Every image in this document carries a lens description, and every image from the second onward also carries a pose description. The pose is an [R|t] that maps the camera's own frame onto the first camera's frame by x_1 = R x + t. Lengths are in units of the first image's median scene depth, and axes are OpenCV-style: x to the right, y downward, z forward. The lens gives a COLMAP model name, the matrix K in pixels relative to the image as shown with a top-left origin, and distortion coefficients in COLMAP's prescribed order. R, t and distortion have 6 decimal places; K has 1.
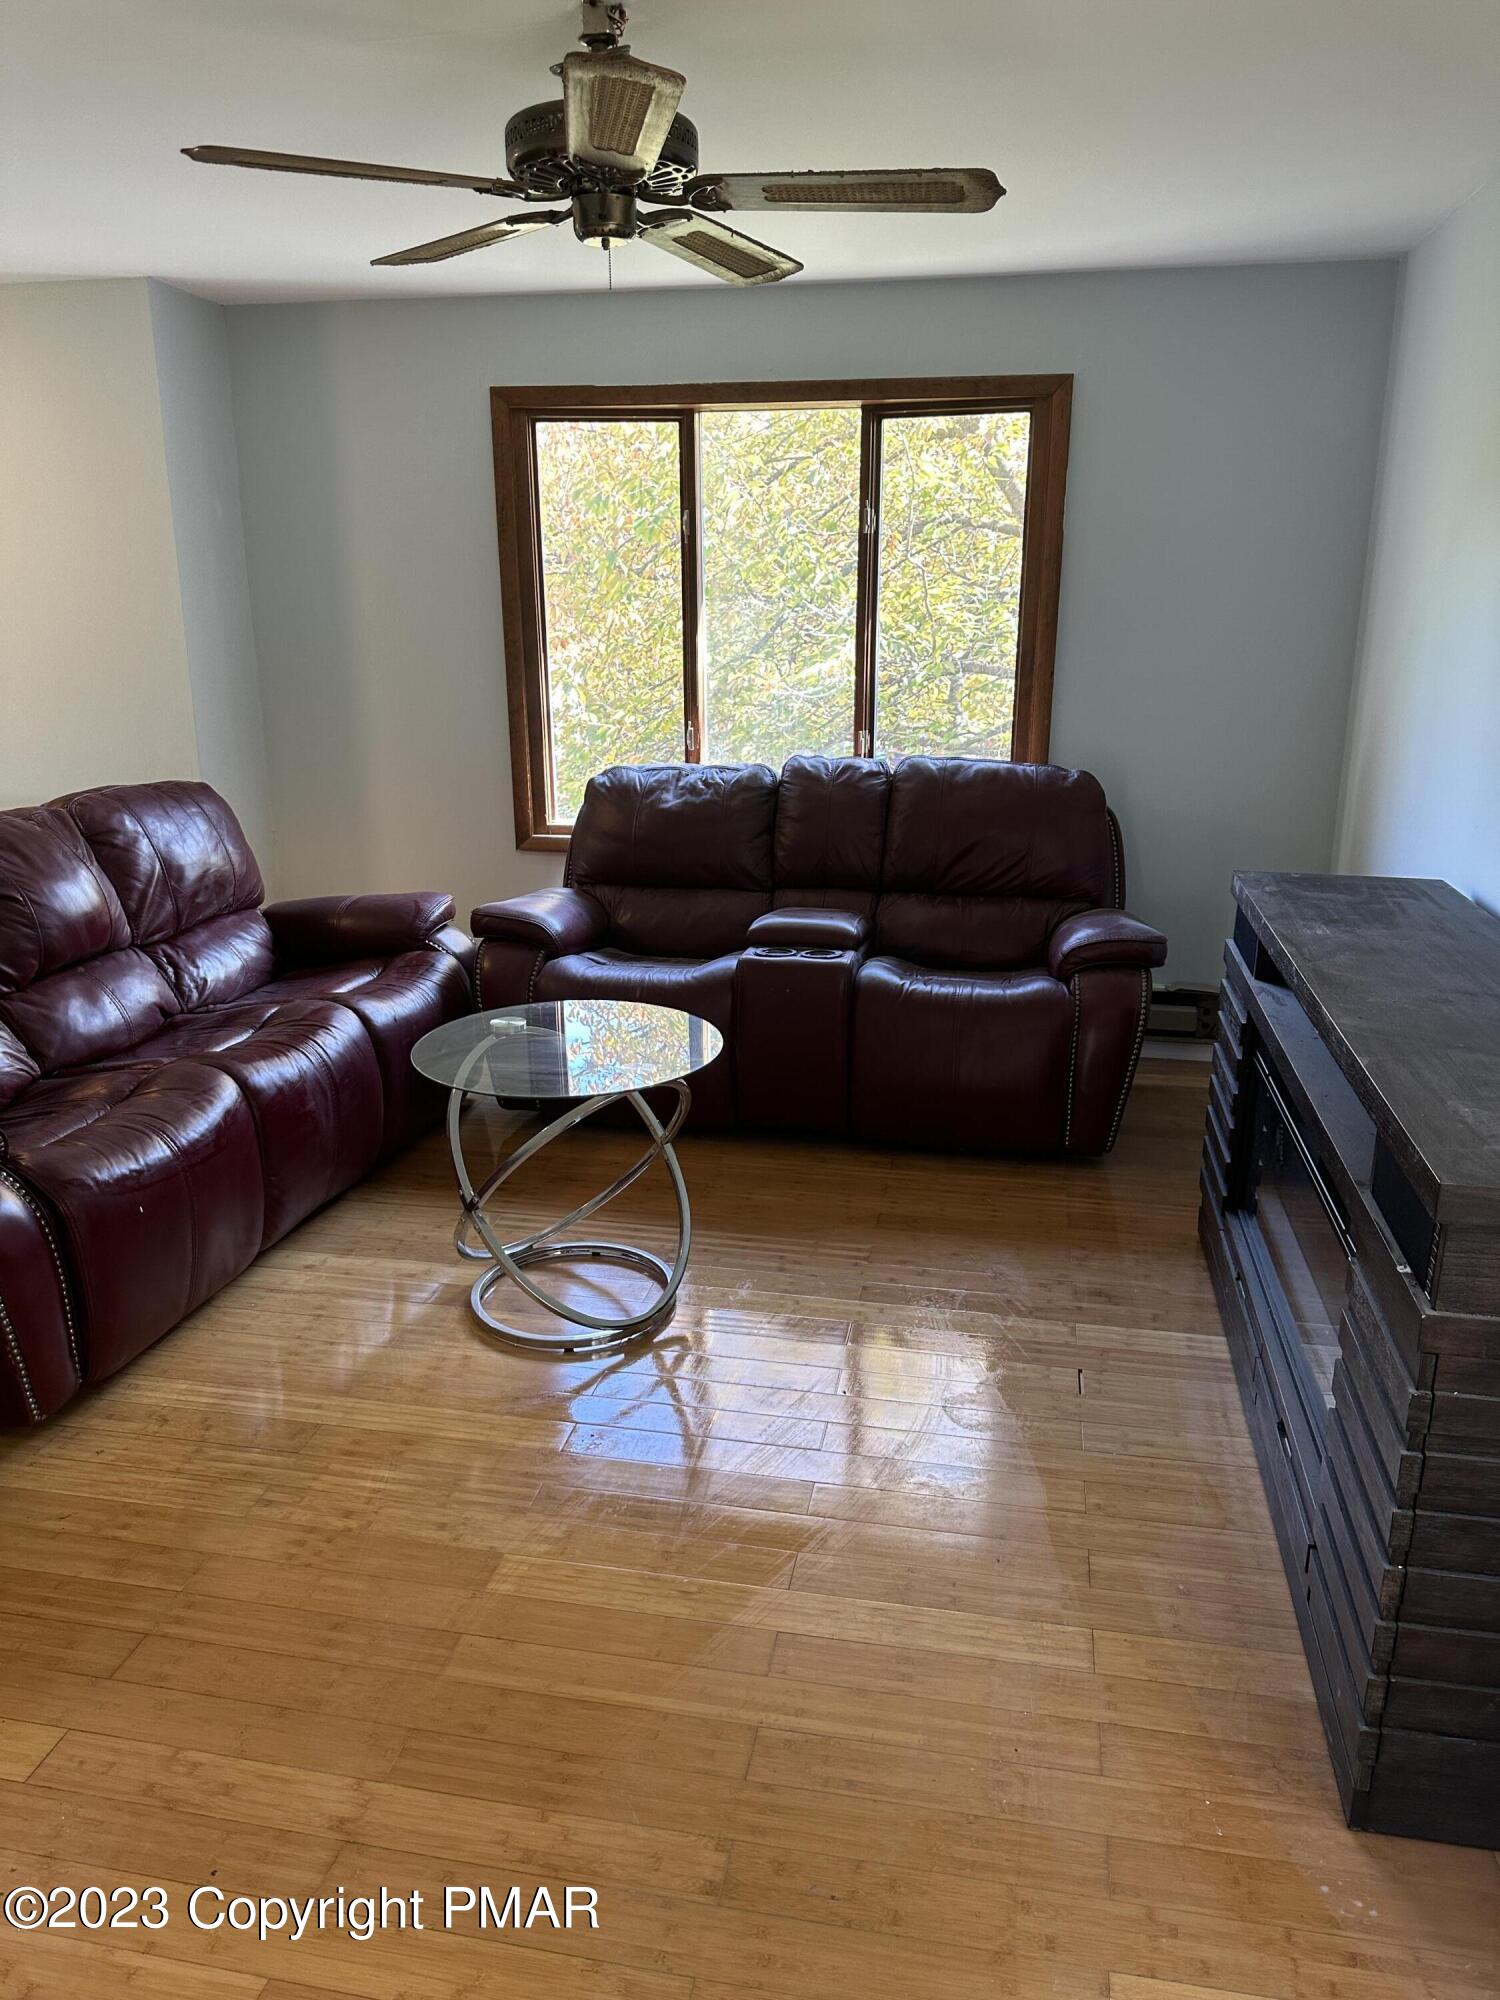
lens RADIAL K [[1366.3, 0, 750.0], [0, 1366.3, 1000.0], [0, 0, 1]] dist [0.001130, -0.000430]
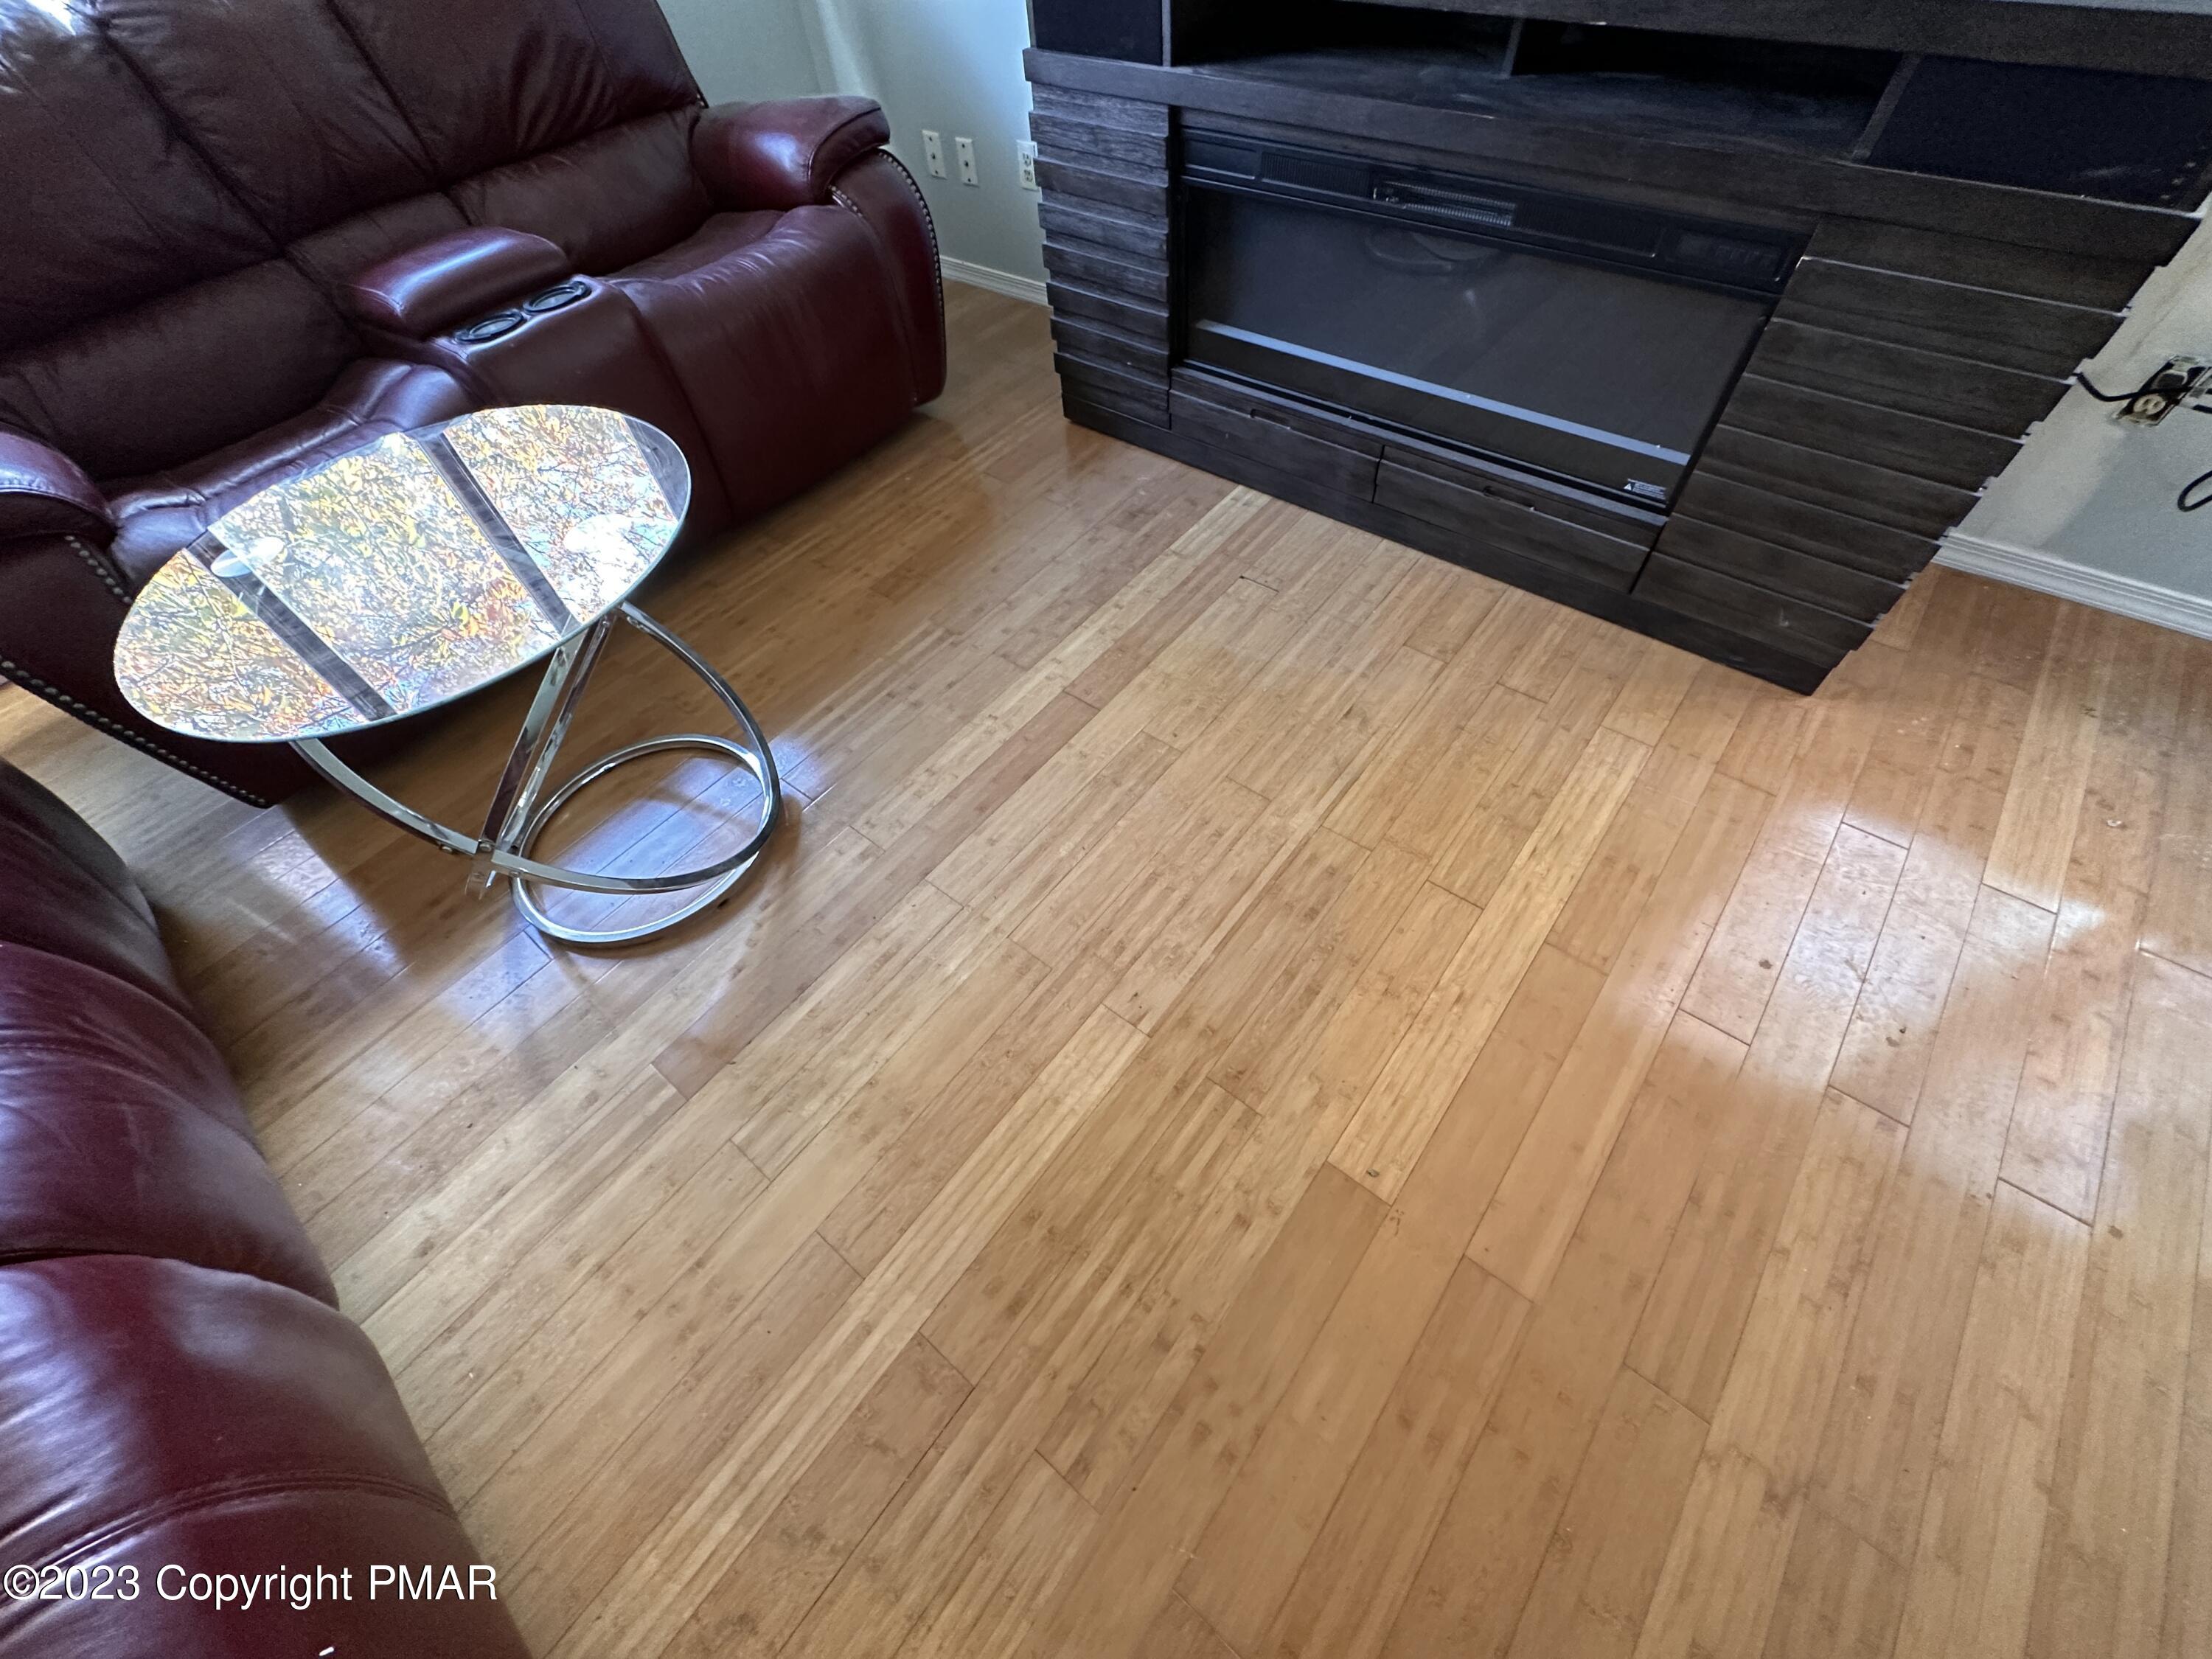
lens RADIAL K [[885.9, 0, 1107.9], [0, 885.9, 850.0], [0, 0, 1]] dist [-0.003005, -0.000342]
pose [[0.472618, -0.727048, 0.498030, -0.263777], [0.320379, 0.668211, 0.671454, -0.067448], [-0.820969, -0.157783, 0.548740, 0.623767]]
